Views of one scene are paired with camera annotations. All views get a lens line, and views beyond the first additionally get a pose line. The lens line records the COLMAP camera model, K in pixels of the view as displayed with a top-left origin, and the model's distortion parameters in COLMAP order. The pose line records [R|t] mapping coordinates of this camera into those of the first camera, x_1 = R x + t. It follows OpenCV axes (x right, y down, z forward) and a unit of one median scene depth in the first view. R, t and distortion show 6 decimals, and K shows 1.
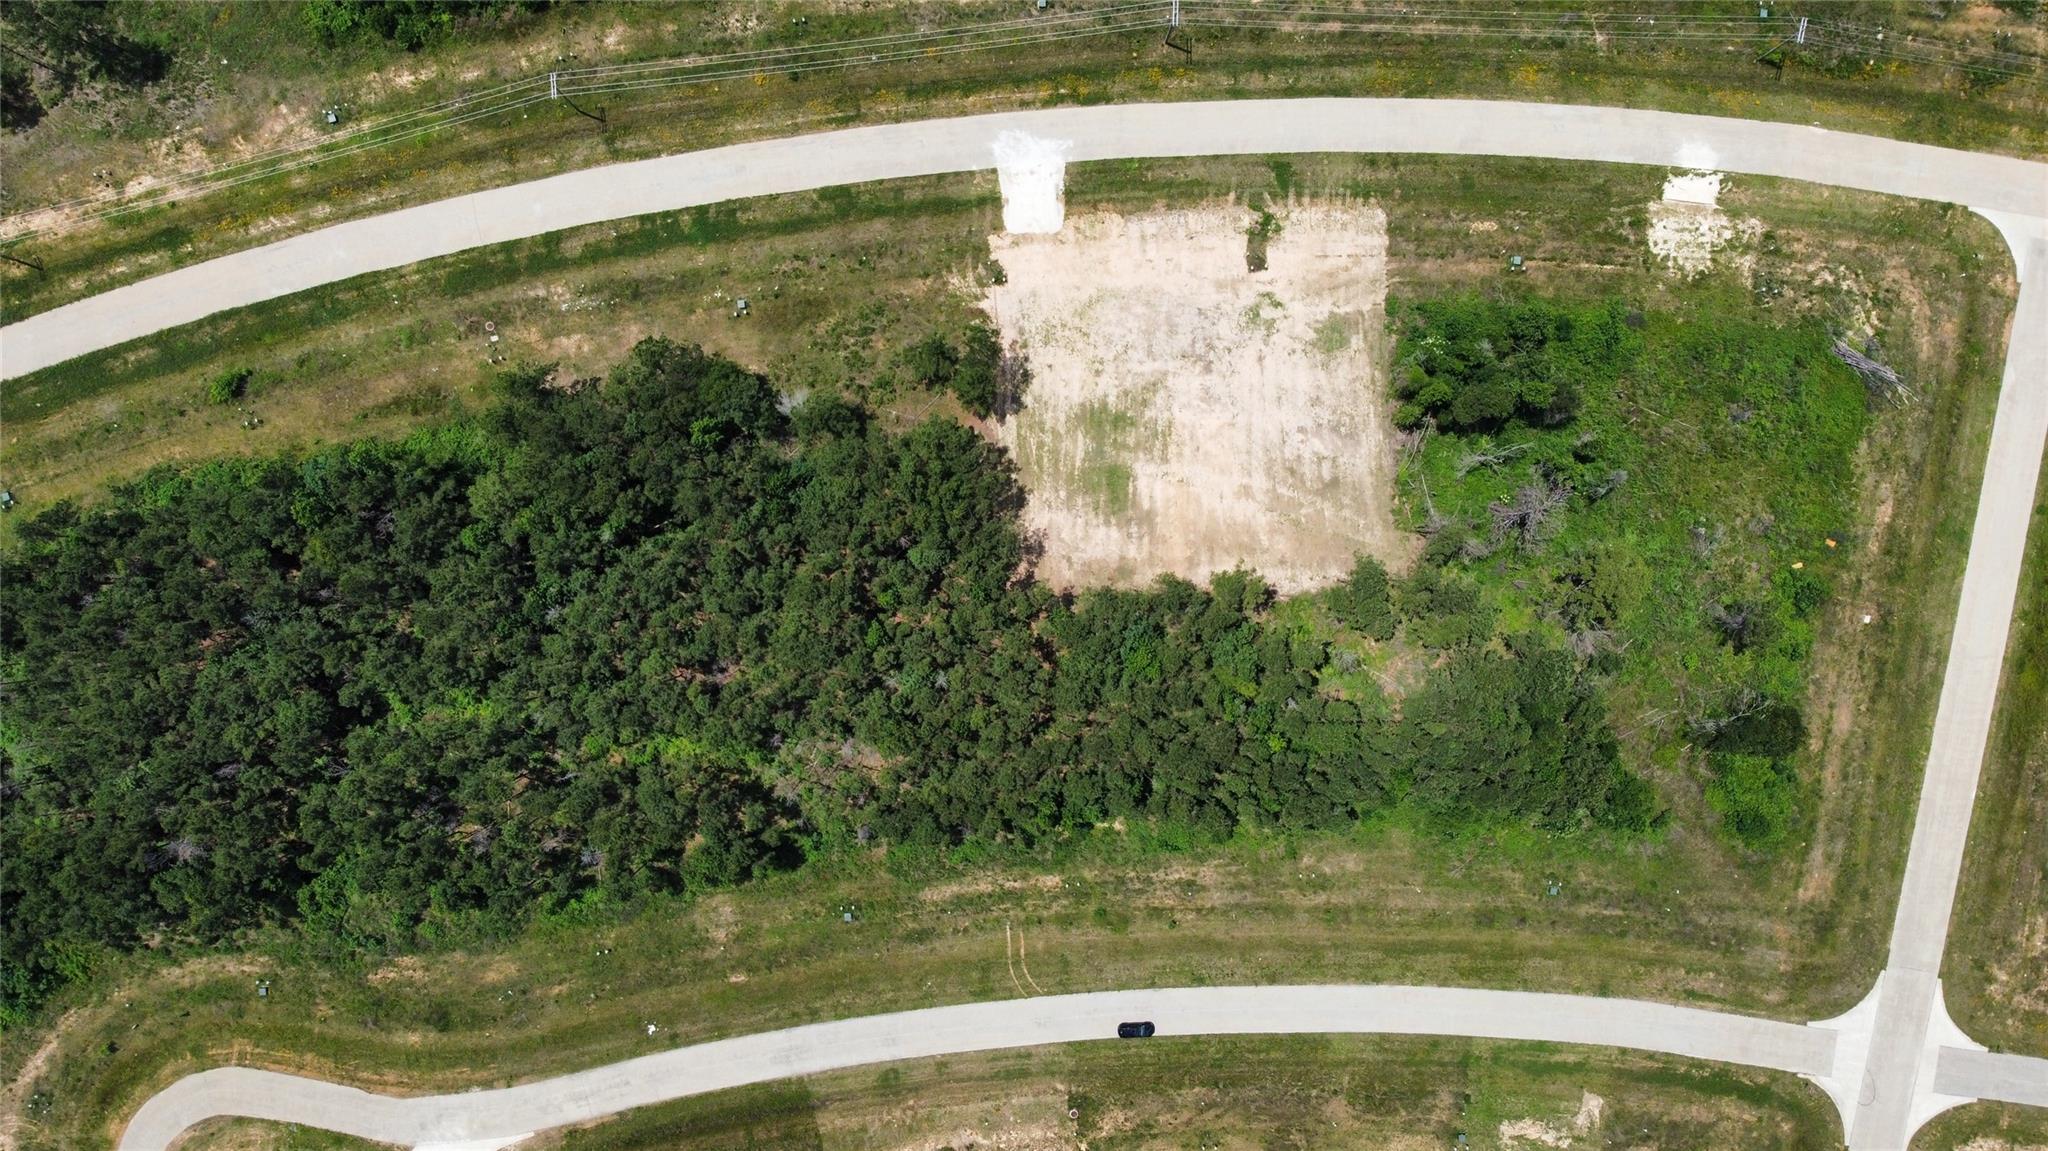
lens RADIAL K [[1564.4, 0, 972.5], [0, 1564.4, 561.1], [0, 0, 1]] dist [0.004688, -0.009226]
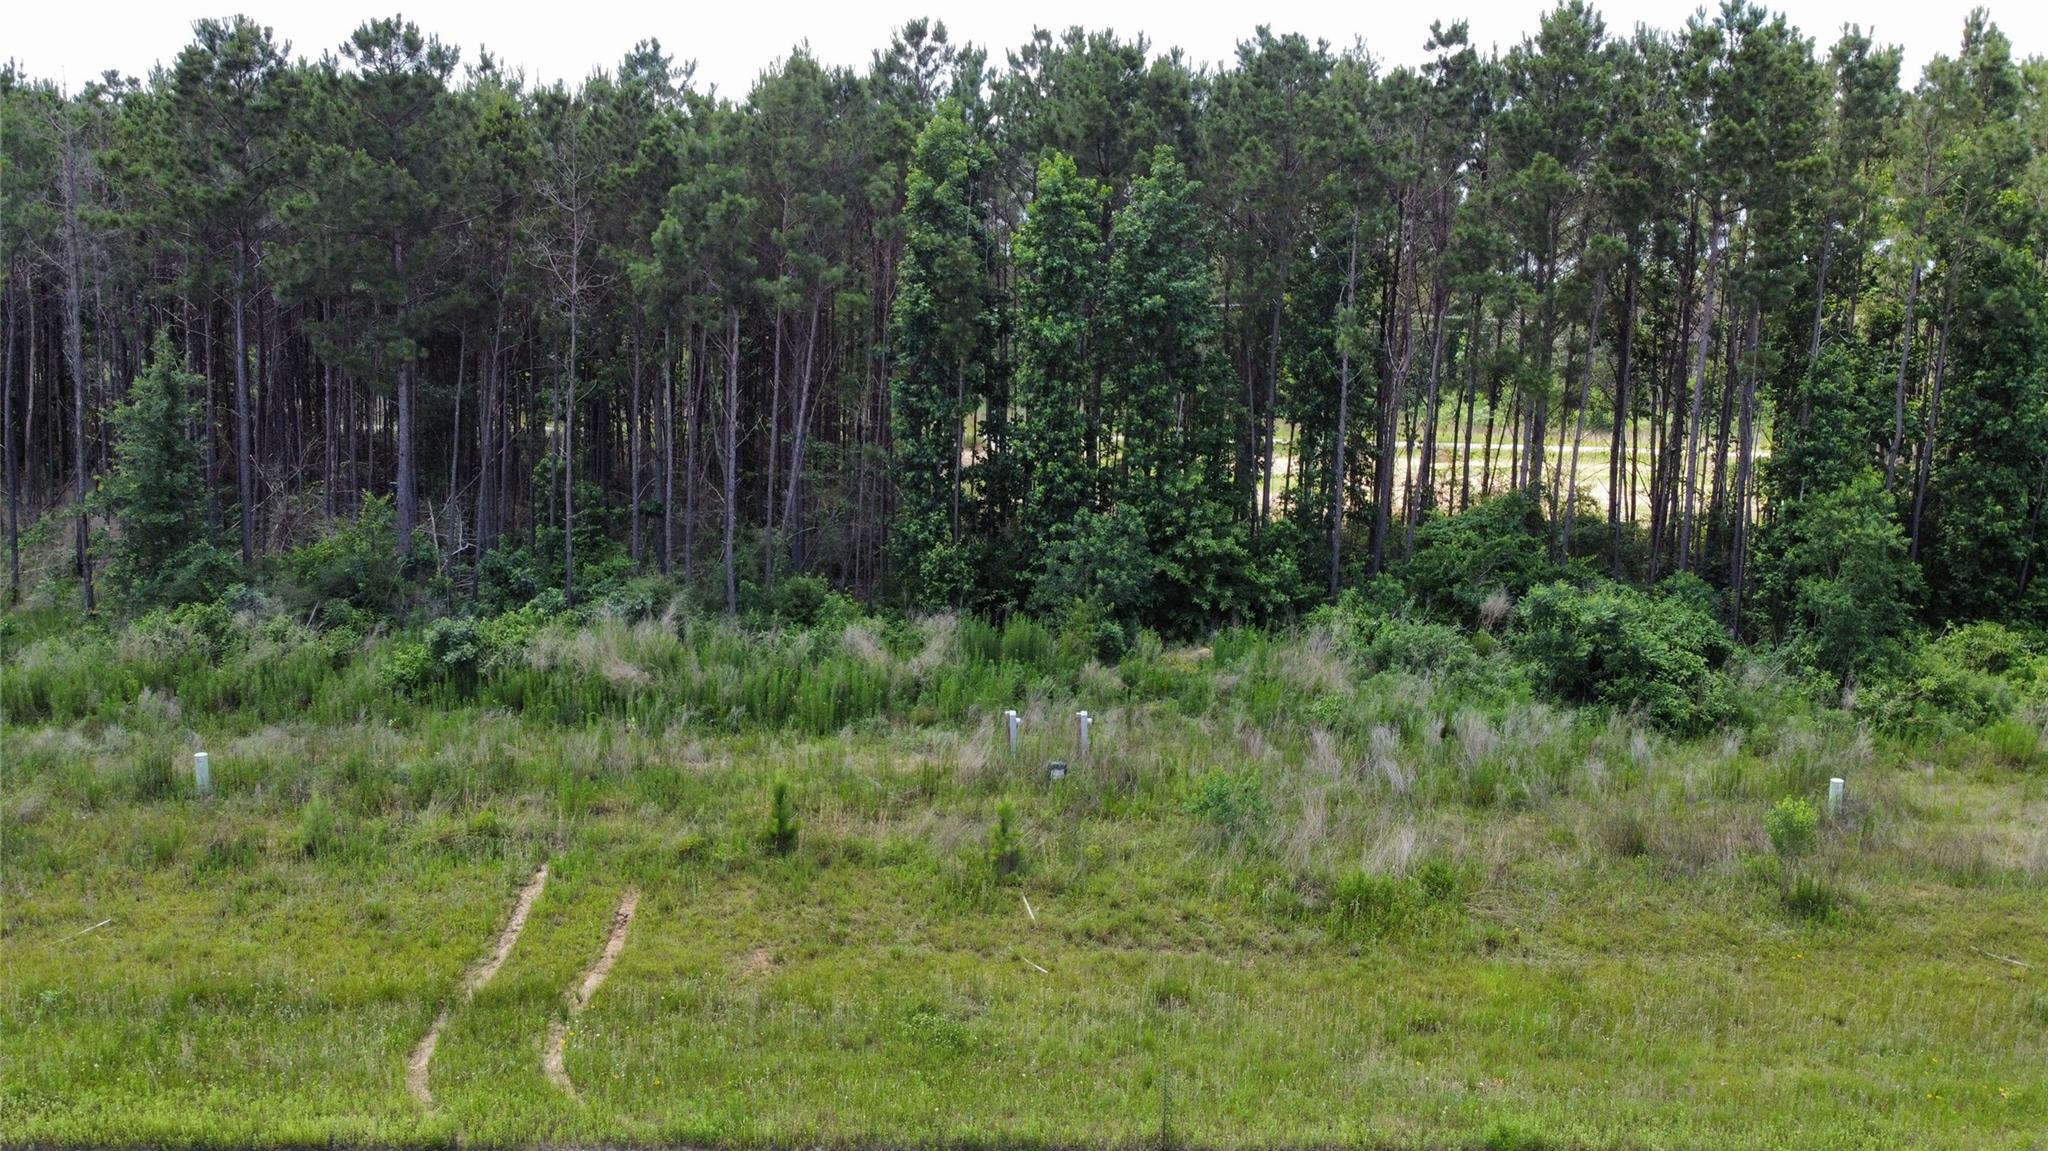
lens RADIAL K [[1564.4, 0, 1007.1], [0, 1564.4, 573.9], [0, 0, 1]] dist [0.004688, -0.009226]
pose [[0.996380, 0.039237, -0.075409, 0.071675], [-0.080076, 0.135512, -0.987534, 0.363427], [-0.028529, 0.989998, 0.138164, 0.967289]]
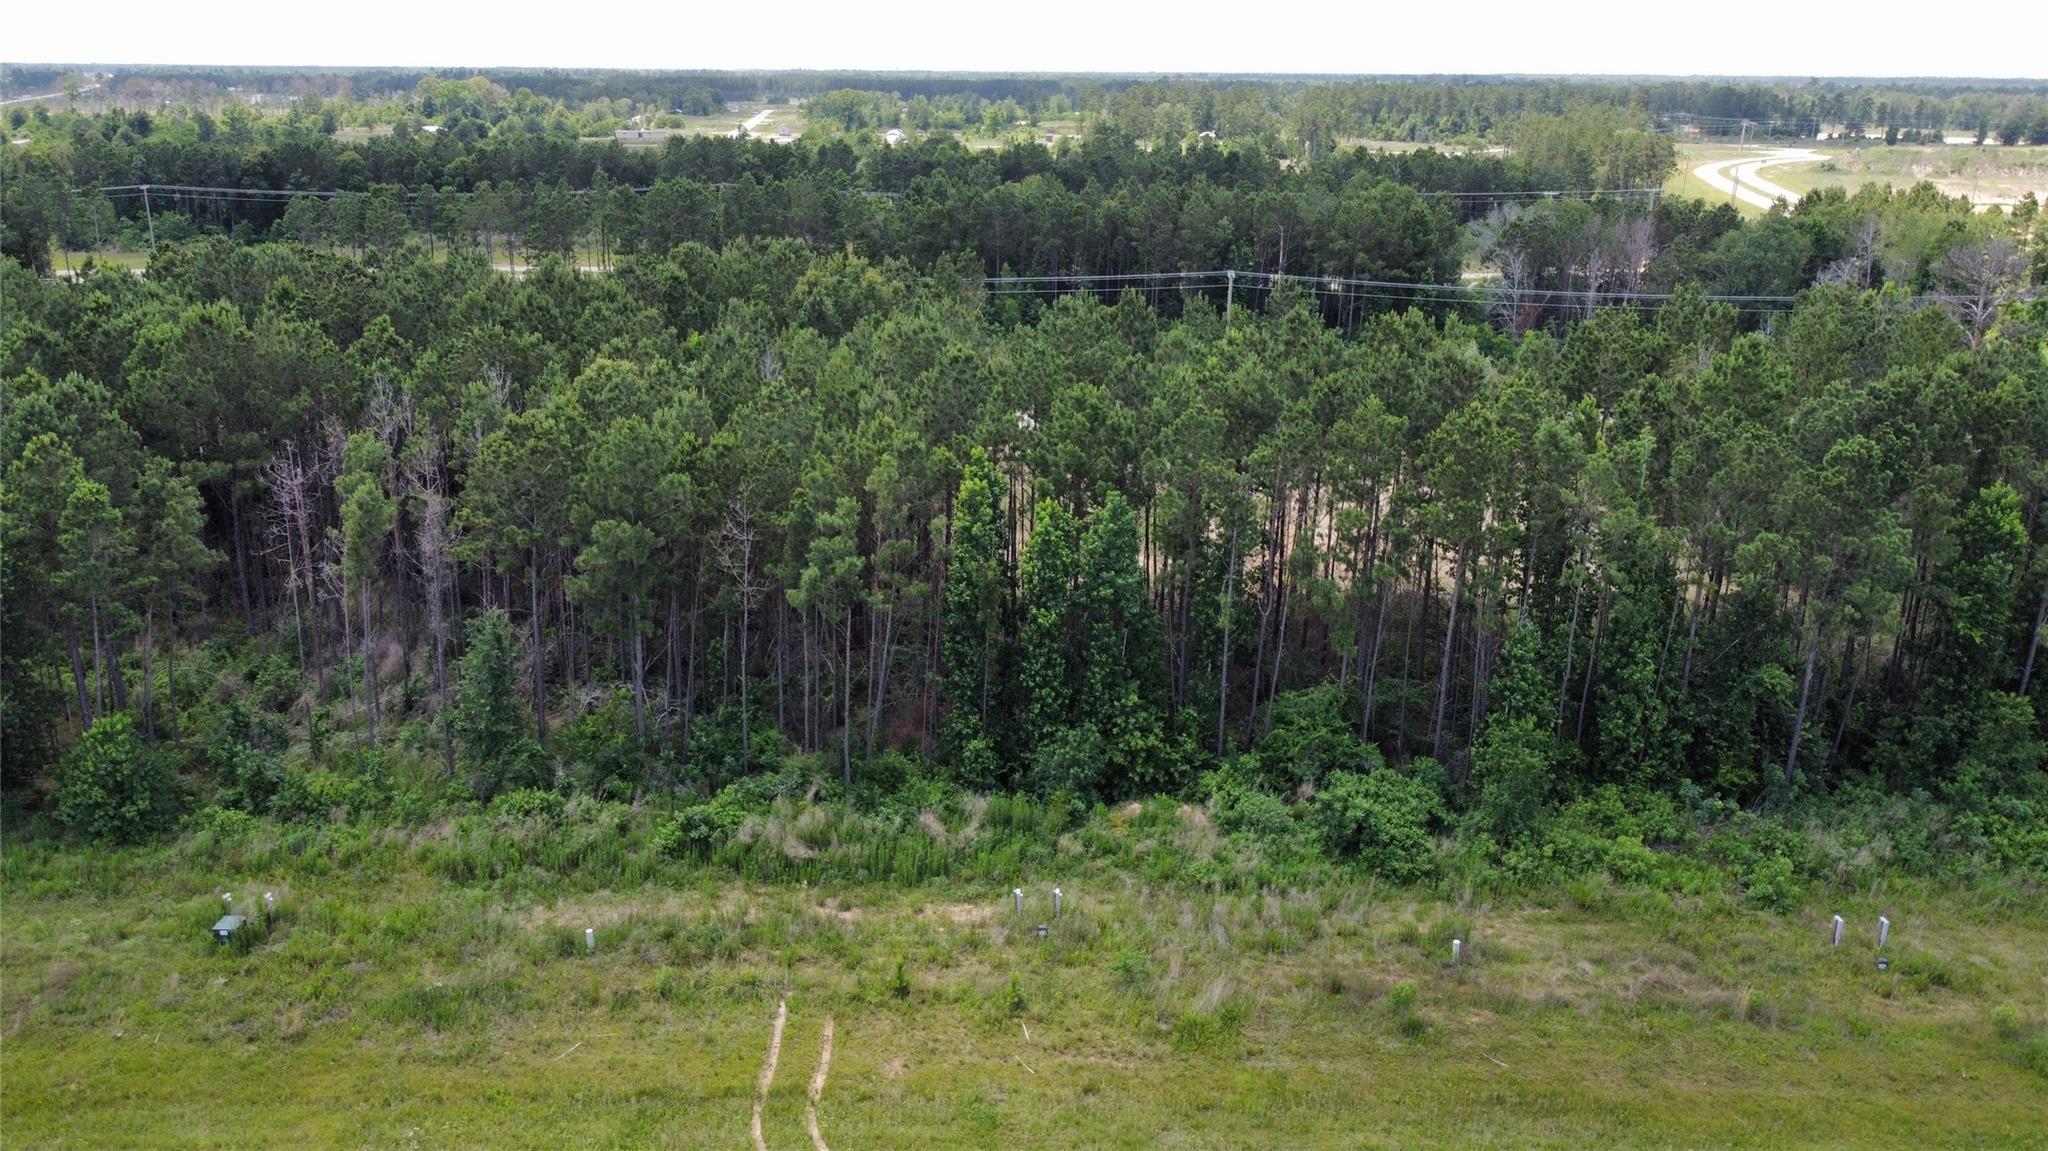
lens RADIAL K [[1564.4, 0, 1006.5], [0, 1564.4, 564.4], [0, 0, 1]] dist [0.004688, -0.009226]
pose [[0.995796, 0.047436, -0.078357, 0.078447], [-0.088476, 0.276724, -0.956868, 0.469162], [-0.023706, 0.959778, 0.279757, 0.863801]]
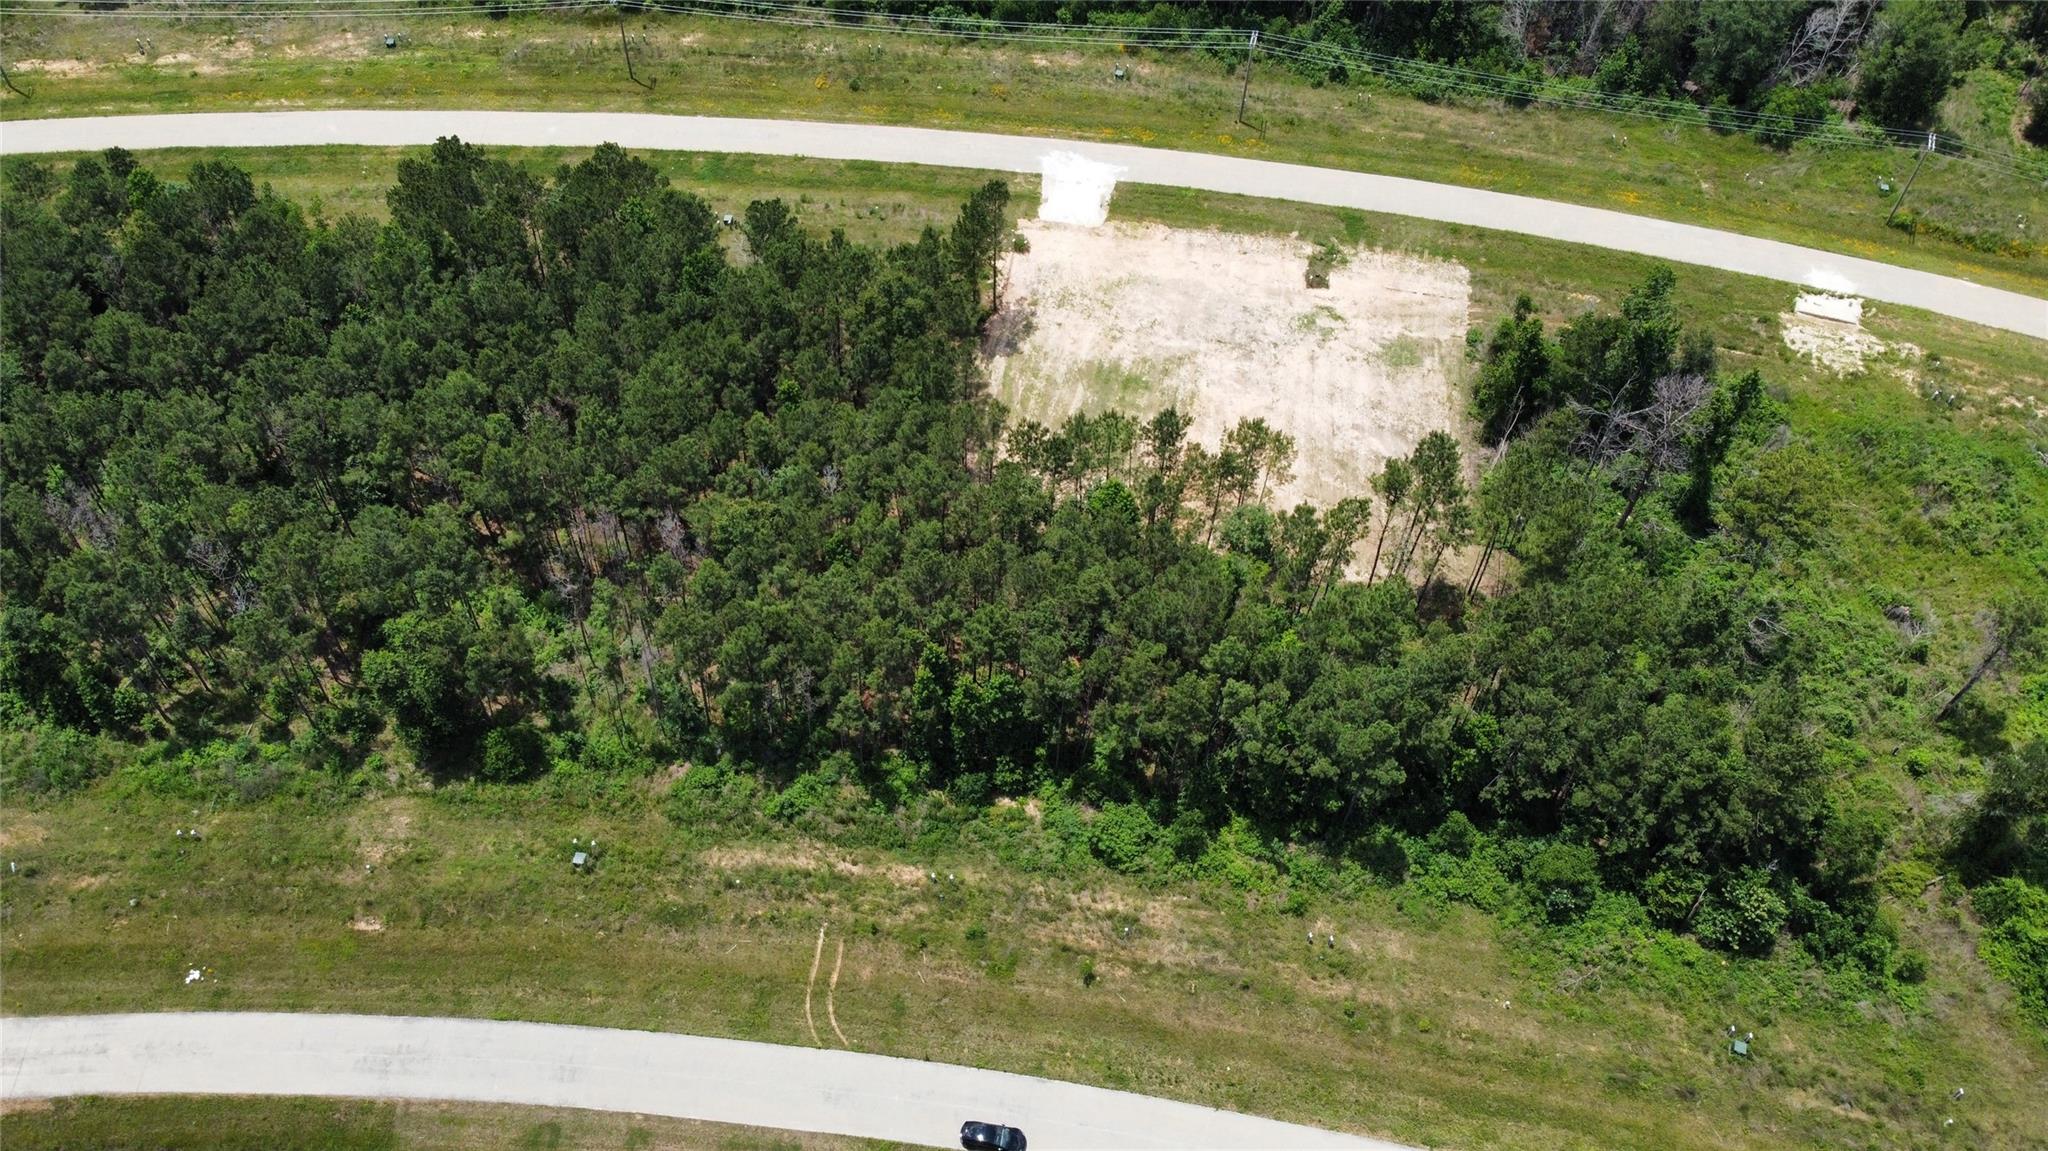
lens RADIAL K [[1564.4, 0, 1003.7], [0, 1564.4, 561.0], [0, 0, 1]] dist [0.004688, -0.009226]
pose [[0.978013, 0.177418, -0.109602, 0.134256], [-0.206098, 0.742072, -0.637851, 0.506748], [-0.031833, 0.646415, 0.762321, 0.446625]]
